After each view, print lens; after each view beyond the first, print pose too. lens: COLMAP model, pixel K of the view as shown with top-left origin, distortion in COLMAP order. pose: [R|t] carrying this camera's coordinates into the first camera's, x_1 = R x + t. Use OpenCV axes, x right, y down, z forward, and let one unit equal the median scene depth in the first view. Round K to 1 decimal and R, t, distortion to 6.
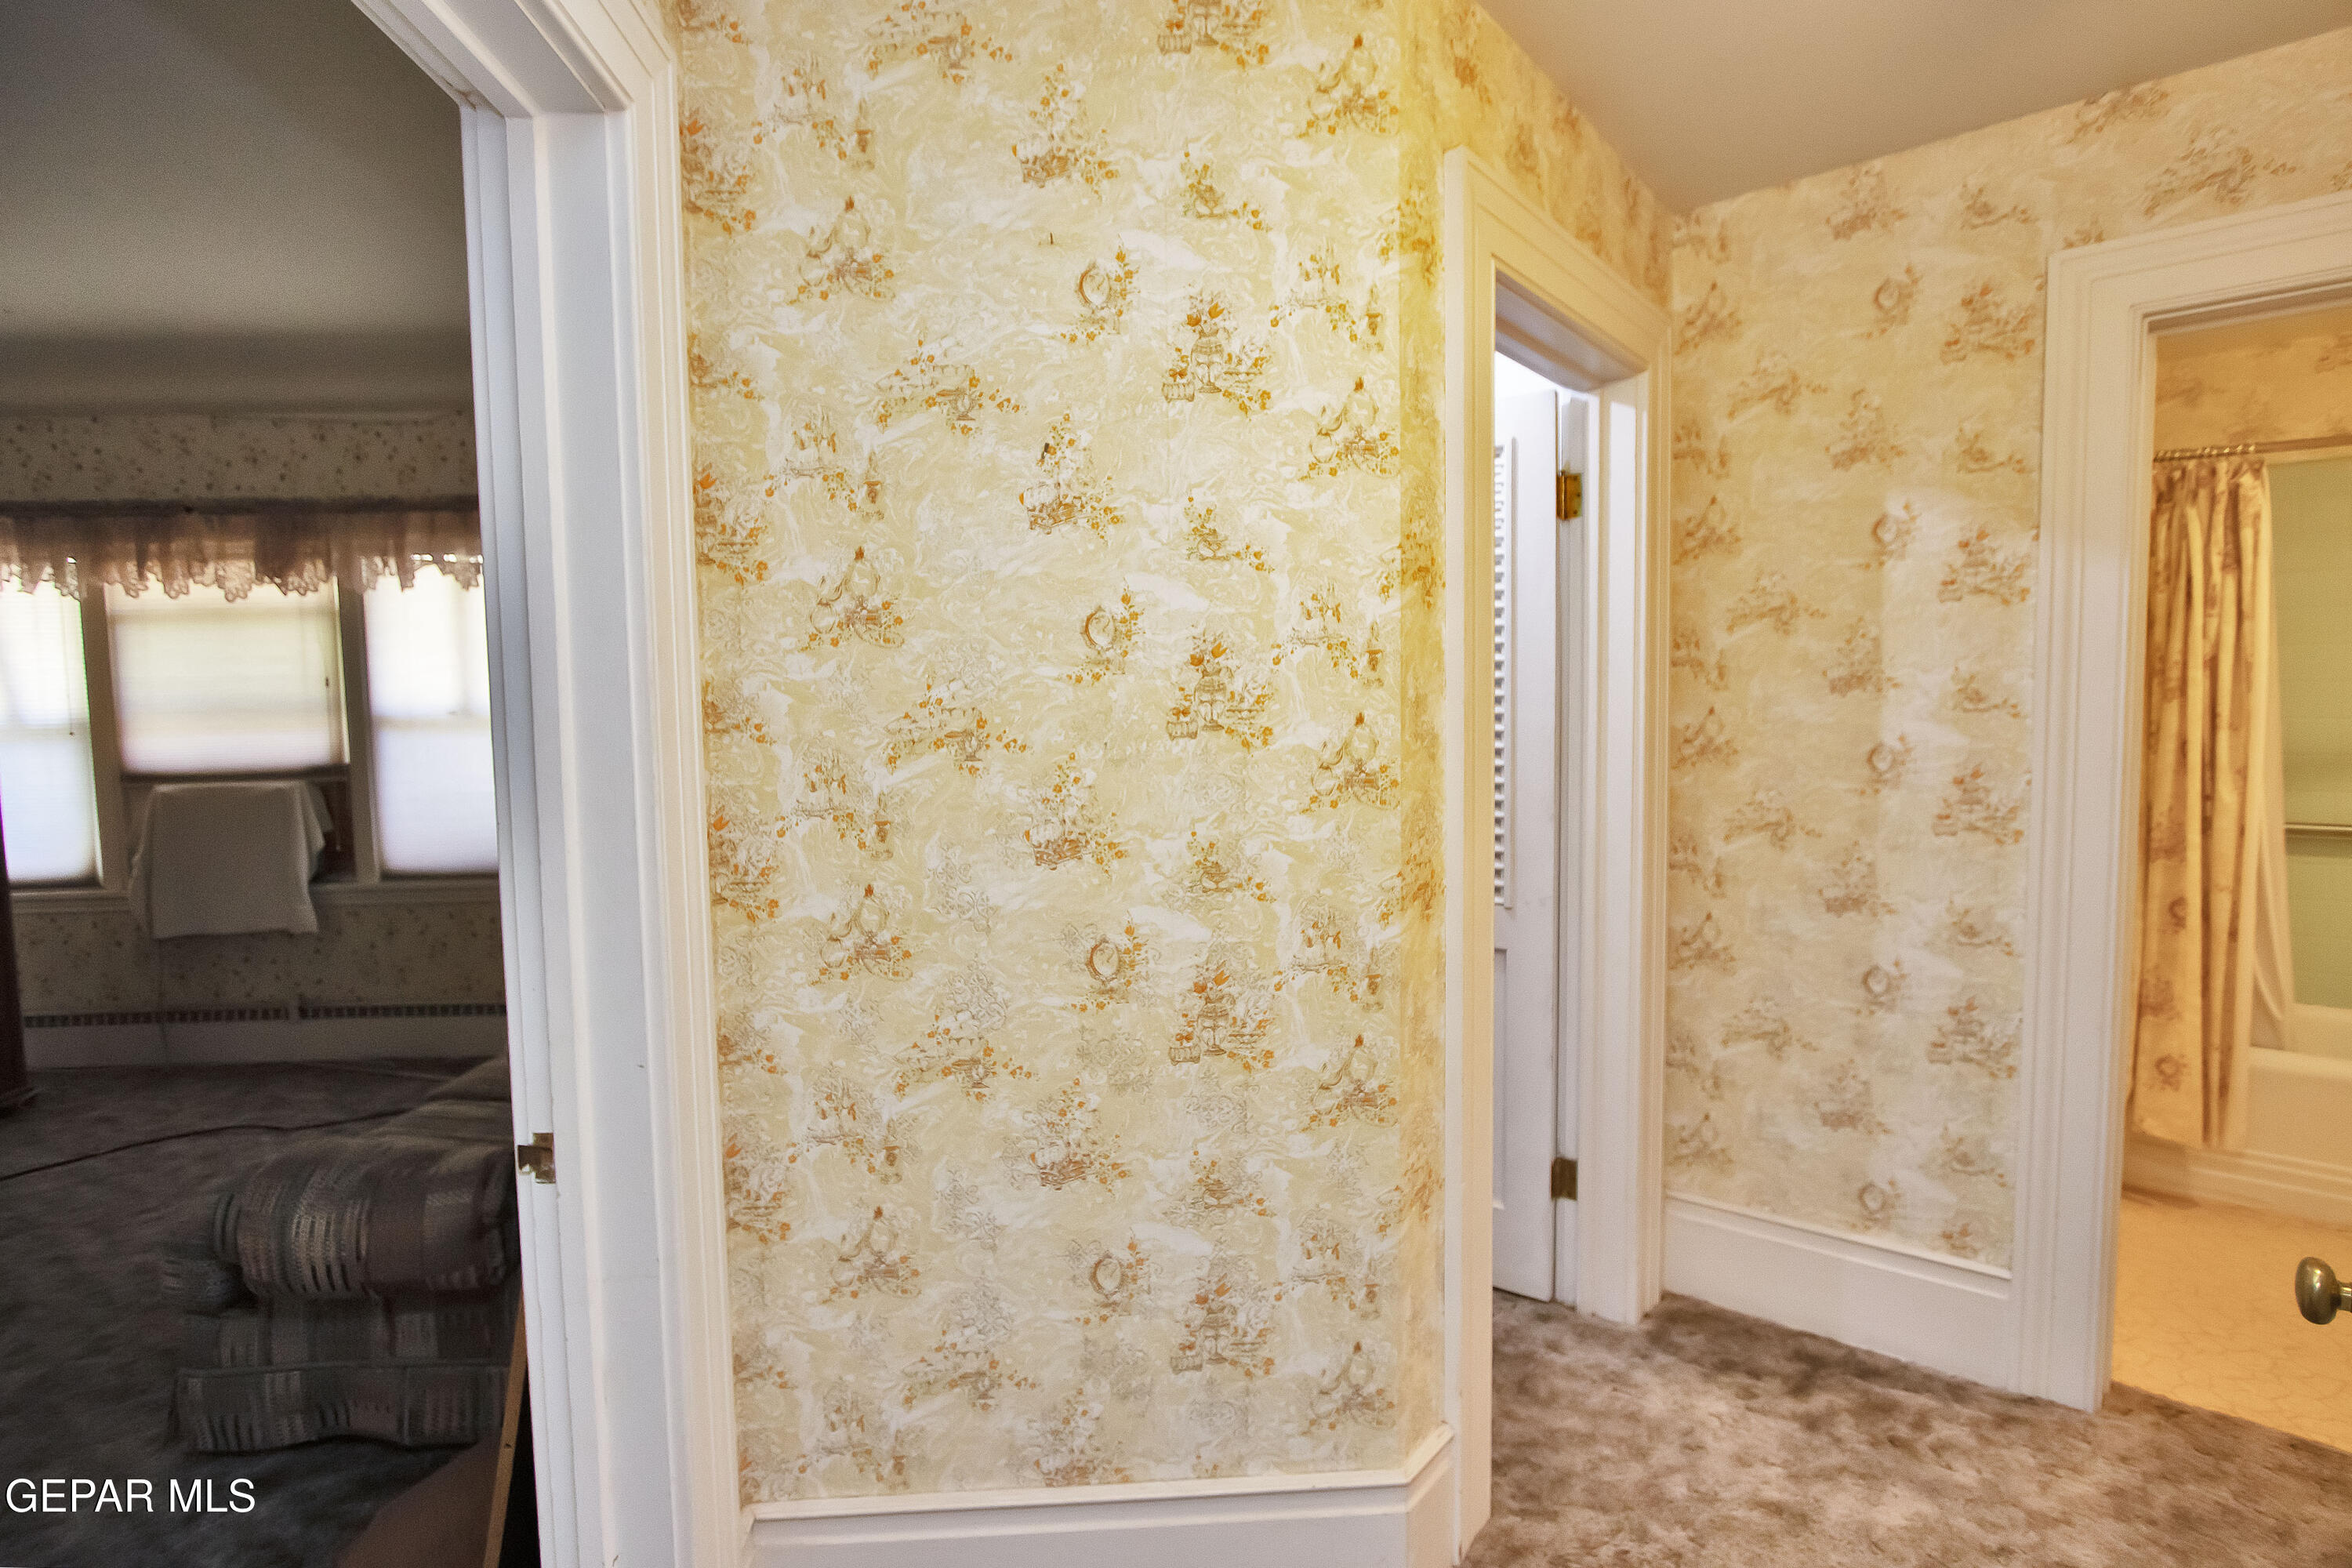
lens RADIAL K [[1125.1, 0, 1176.0], [0, 1125.1, 784.0], [0, 0, 1]] dist [-0.024106, 0.010847]
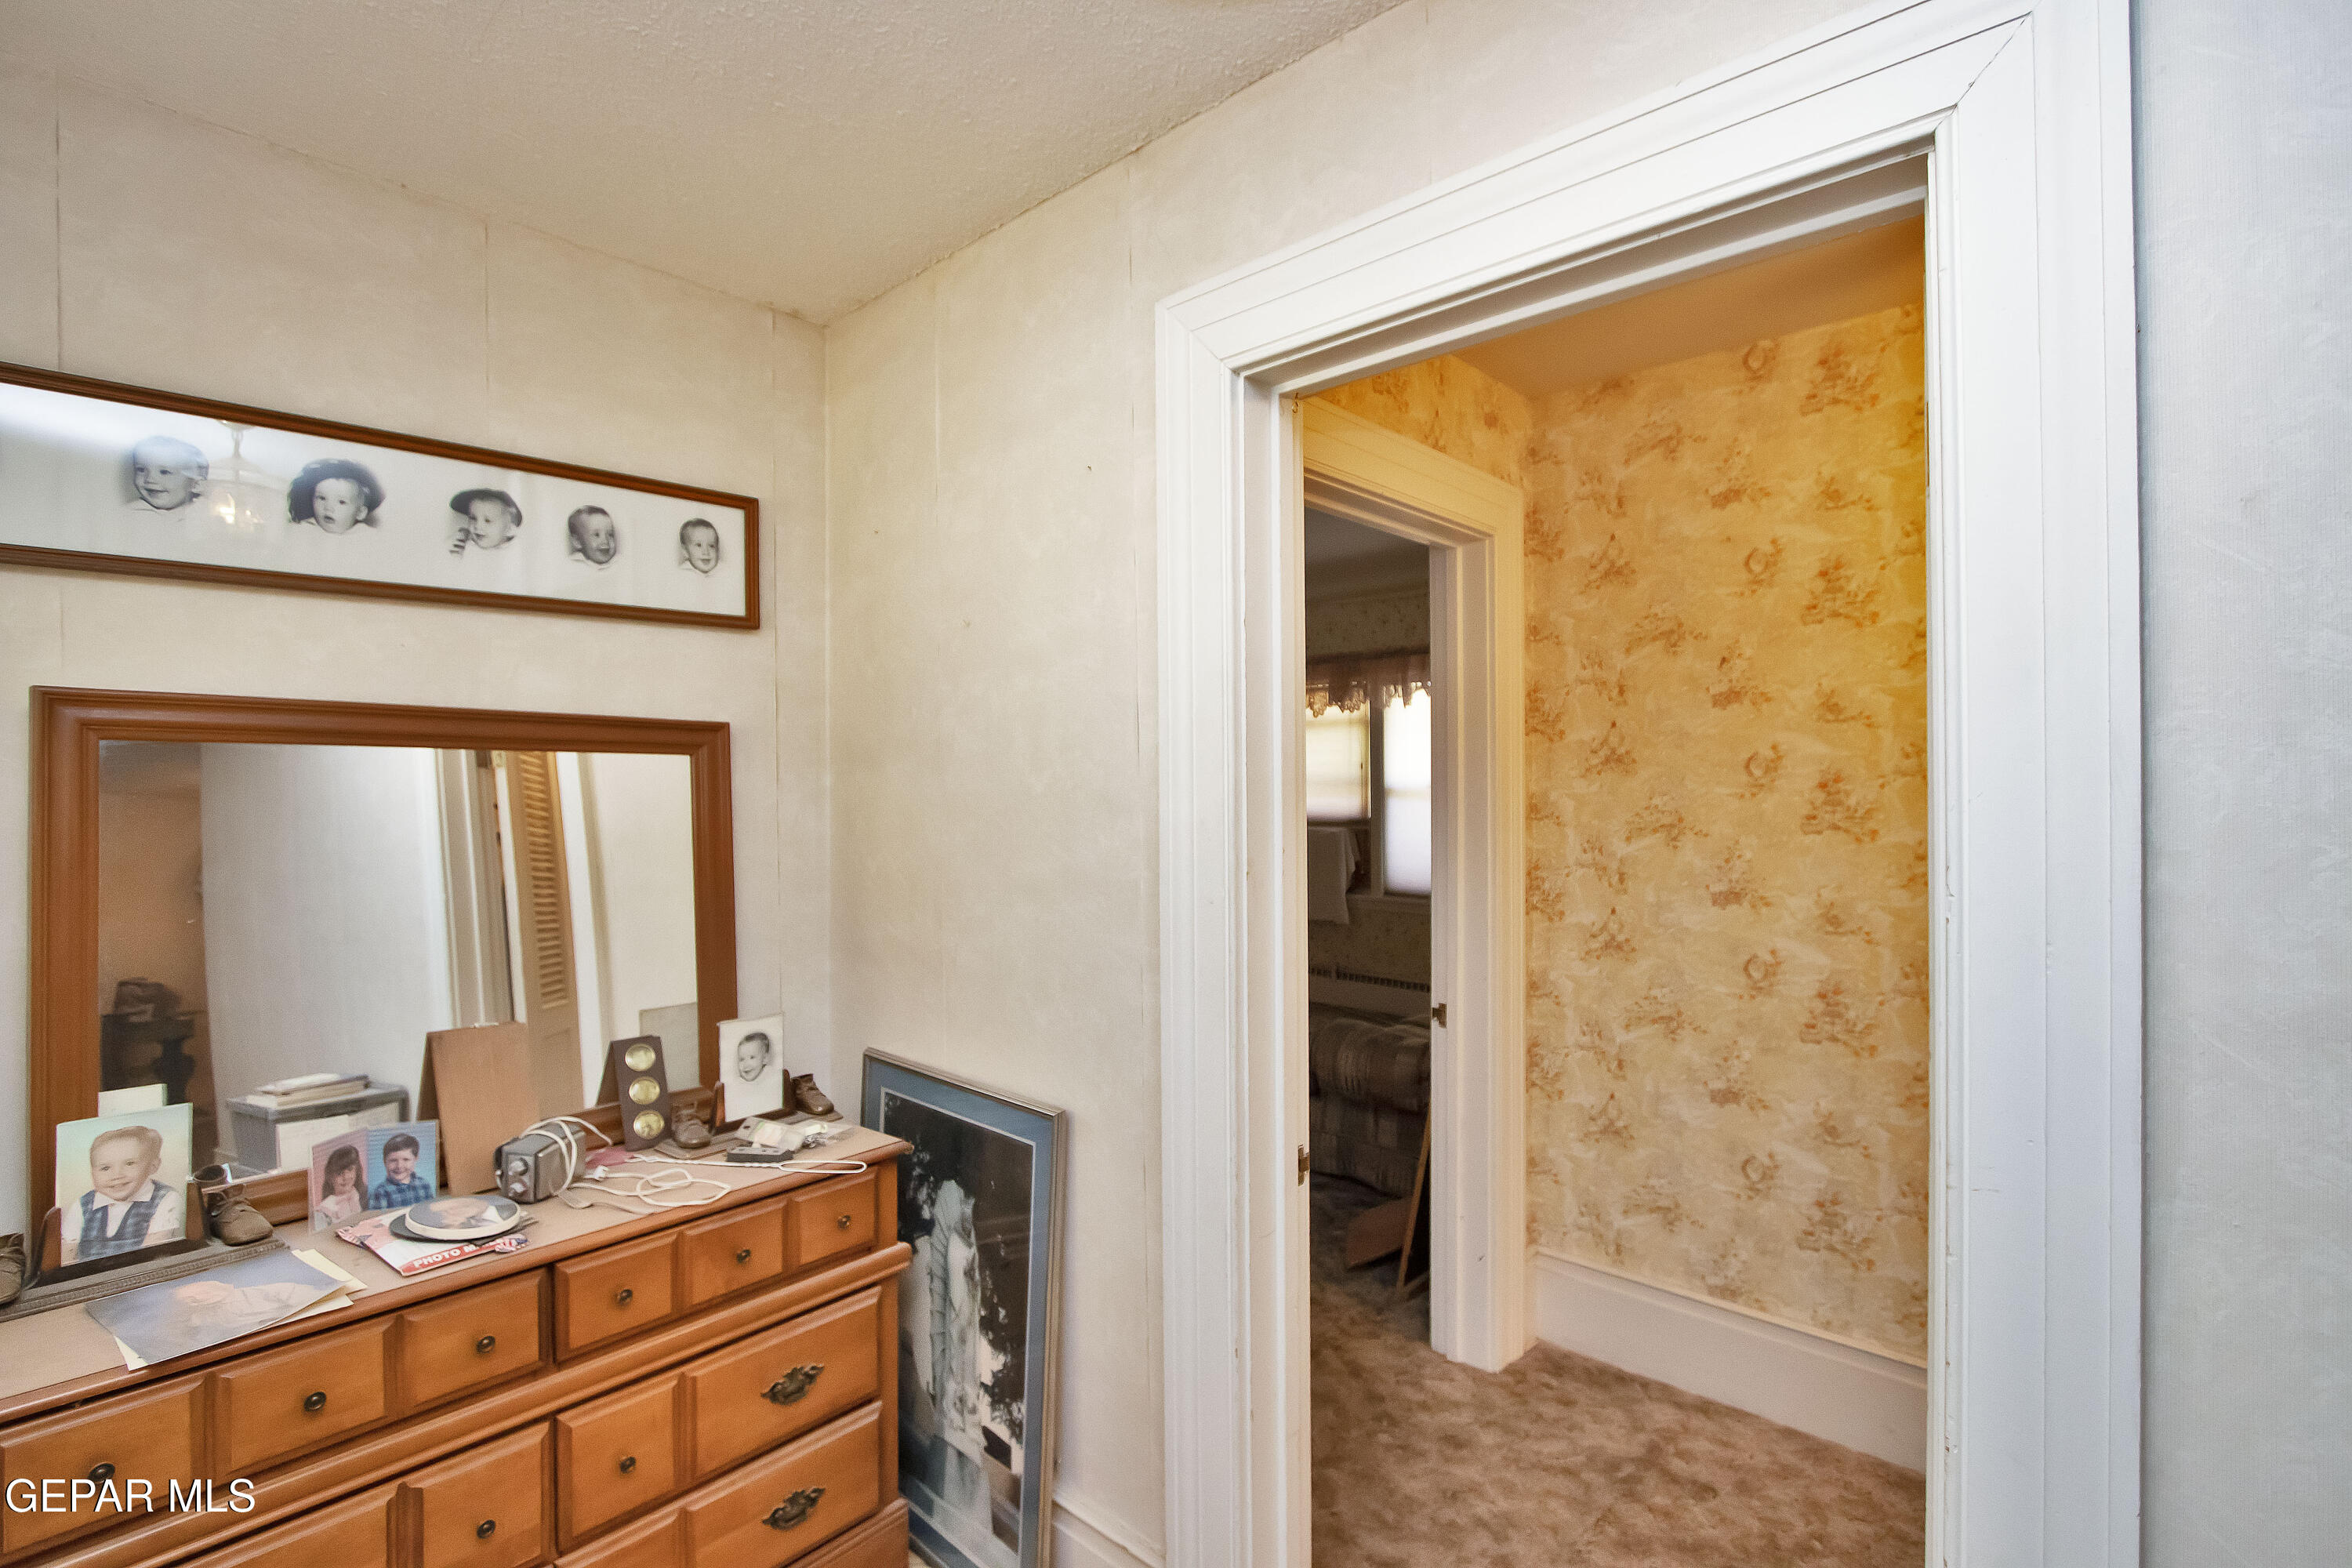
lens RADIAL K [[1125.1, 0, 1176.0], [0, 1125.1, 784.0], [0, 0, 1]] dist [-0.024106, 0.010847]
pose [[0.692462, 0.016478, -0.721266, 0.512267], [-0.053233, 0.998181, -0.028303, -0.018666], [0.719487, 0.057994, 0.692080, -0.724670]]
